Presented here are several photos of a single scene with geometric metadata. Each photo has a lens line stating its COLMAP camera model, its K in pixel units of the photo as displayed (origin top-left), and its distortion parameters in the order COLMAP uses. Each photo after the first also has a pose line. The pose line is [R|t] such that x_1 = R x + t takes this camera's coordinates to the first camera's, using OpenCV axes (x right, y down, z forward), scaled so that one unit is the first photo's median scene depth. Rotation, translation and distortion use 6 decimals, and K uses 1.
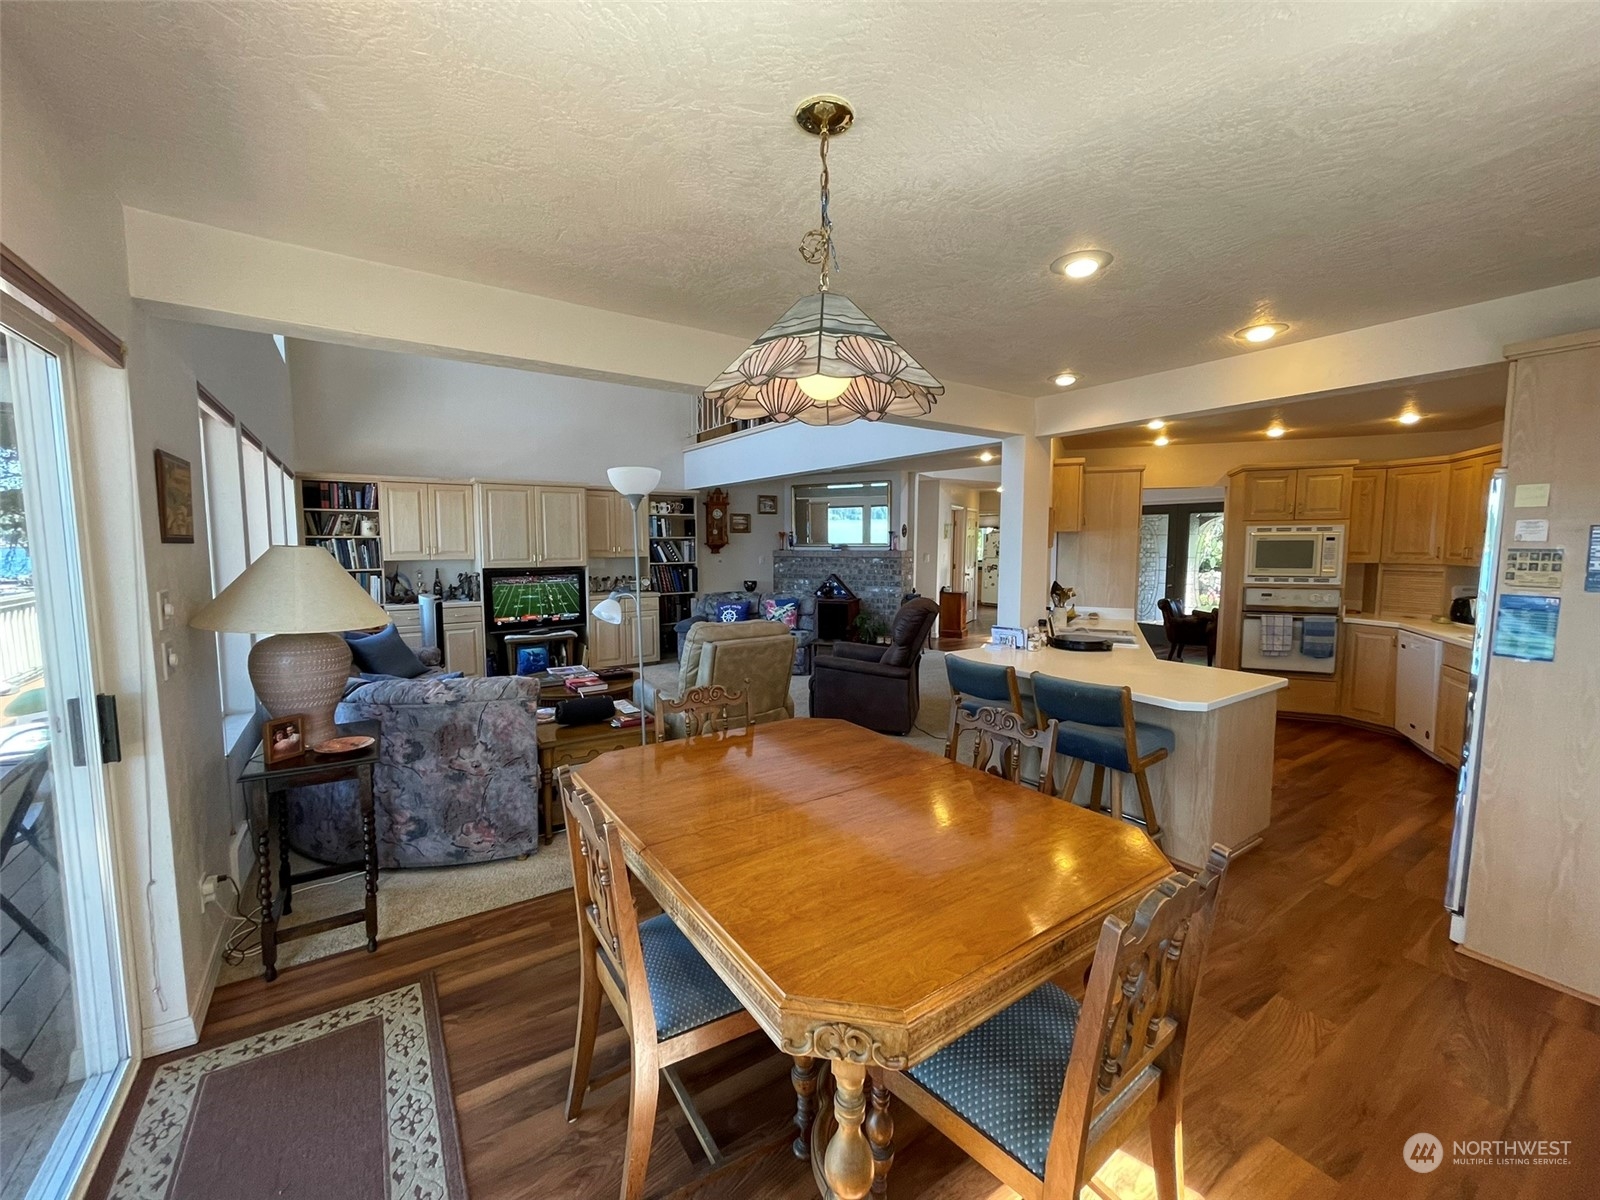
lens RADIAL K [[643.9, 0, 802.8], [0, 643.9, 596.4], [0, 0, 1]] dist [-0.001389, 0.000492]
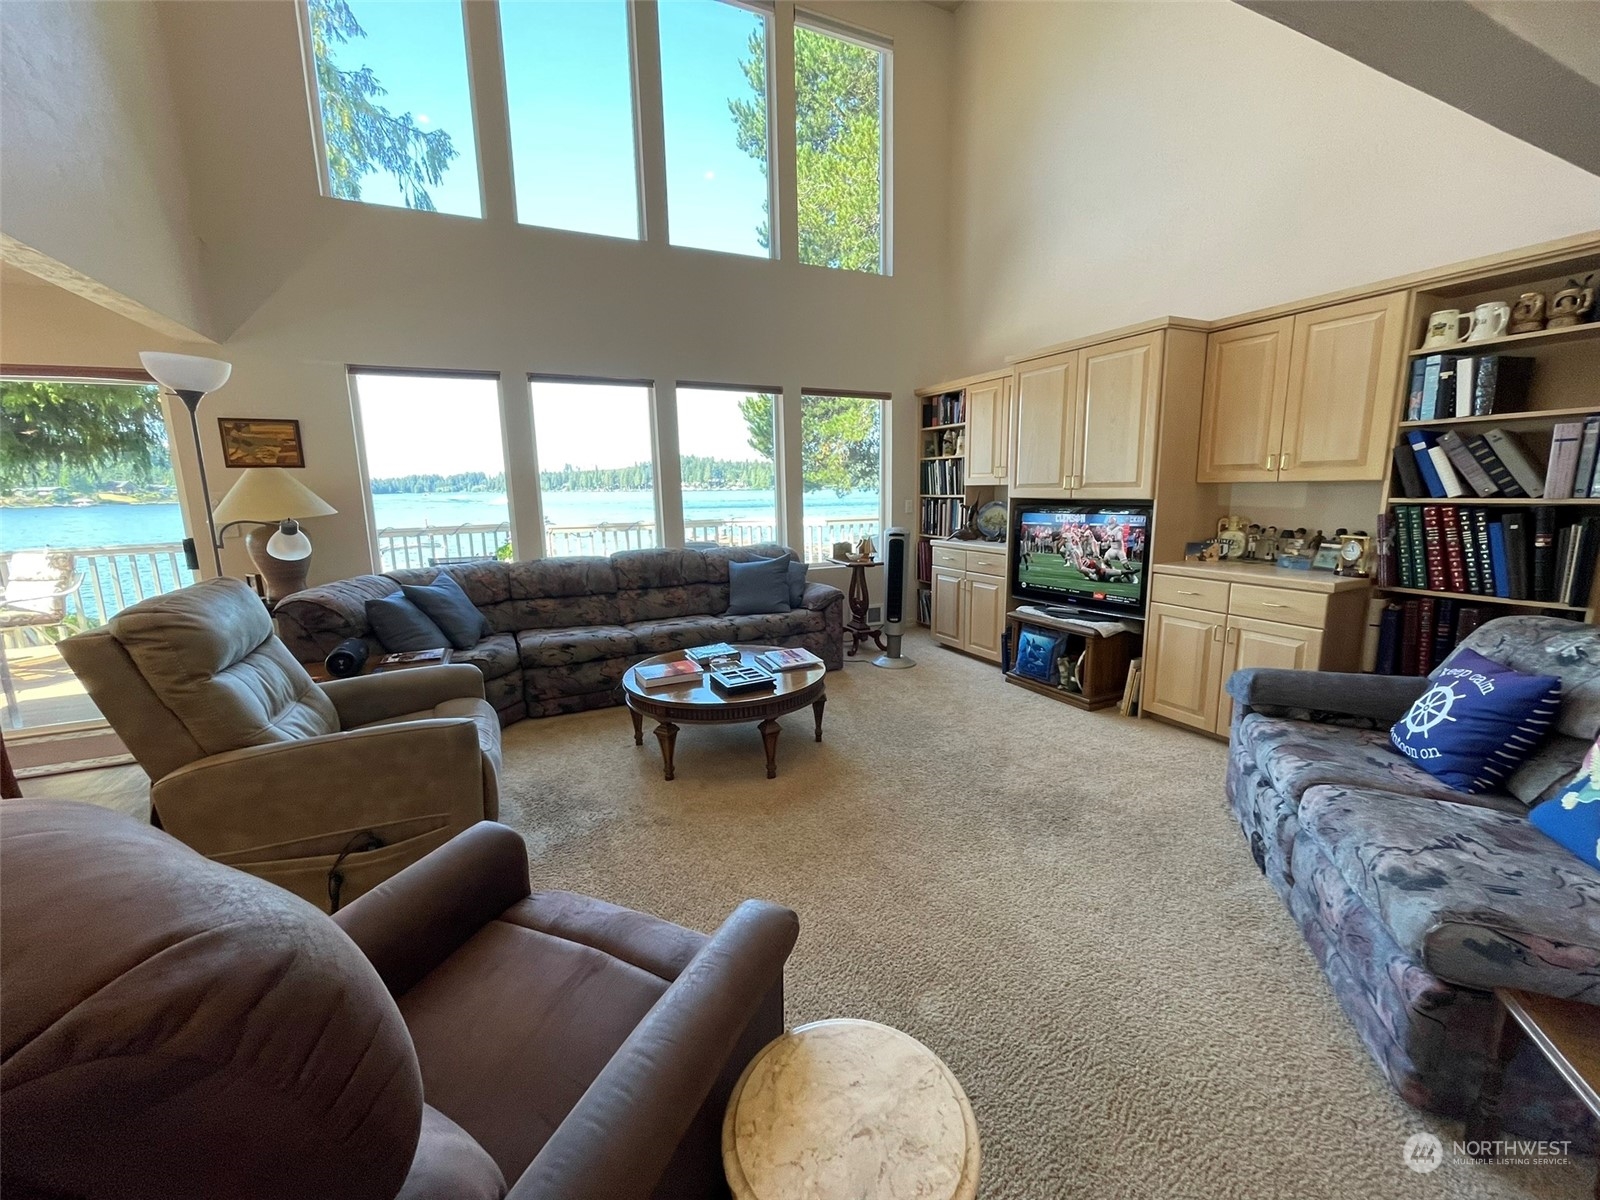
lens RADIAL K [[643.9, 0, 796.2], [0, 643.9, 598.7], [0, 0, 1]] dist [-0.001389, 0.000492]
pose [[-0.159846, 0.169545, -0.972473, 0.184195], [-0.073294, 0.980382, 0.182971, -0.043429], [0.984417, 0.100524, -0.144283, 0.831263]]
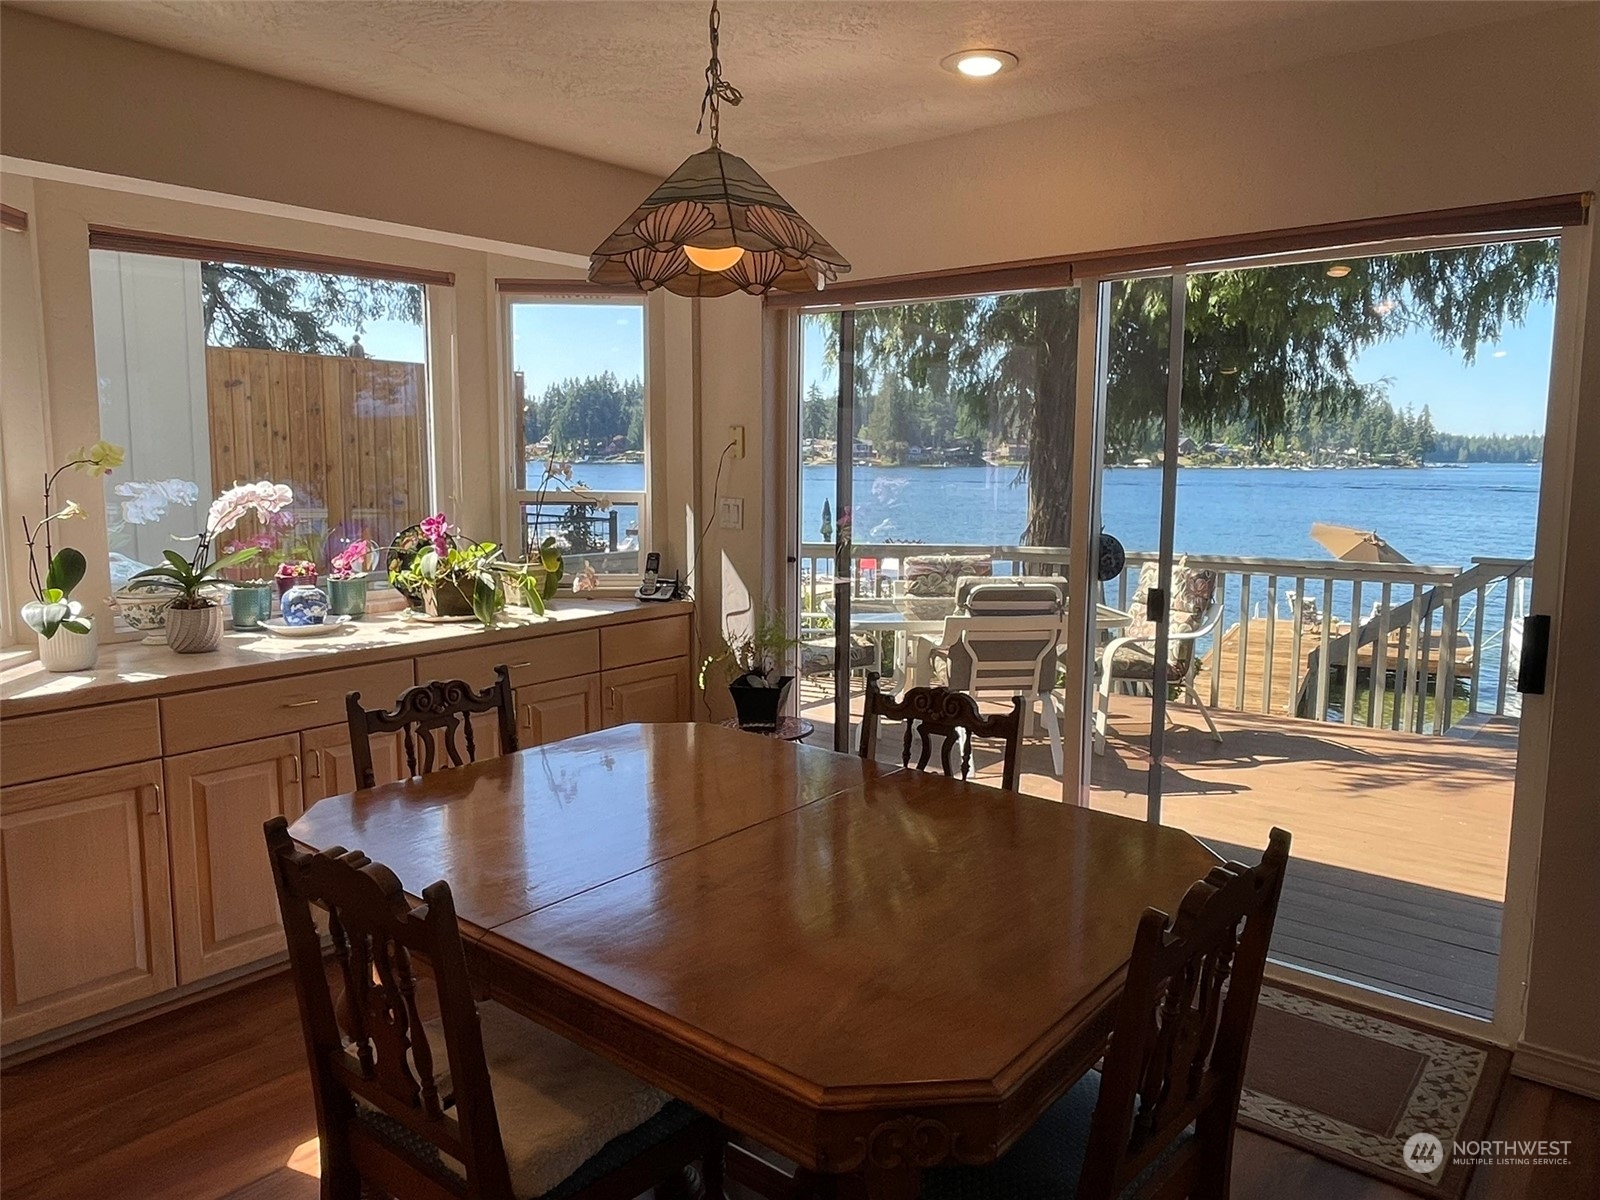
lens RADIAL K [[1103.1, 0, 793.0], [0, 1103.1, 595.1], [0, 0, 1]] dist [0.010134, -0.015819]
pose [[-0.962268, 0.022532, -0.271167, 0.070616], [-0.036480, 0.976886, 0.210627, -0.031885], [0.269645, 0.212572, -0.939204, 0.523624]]
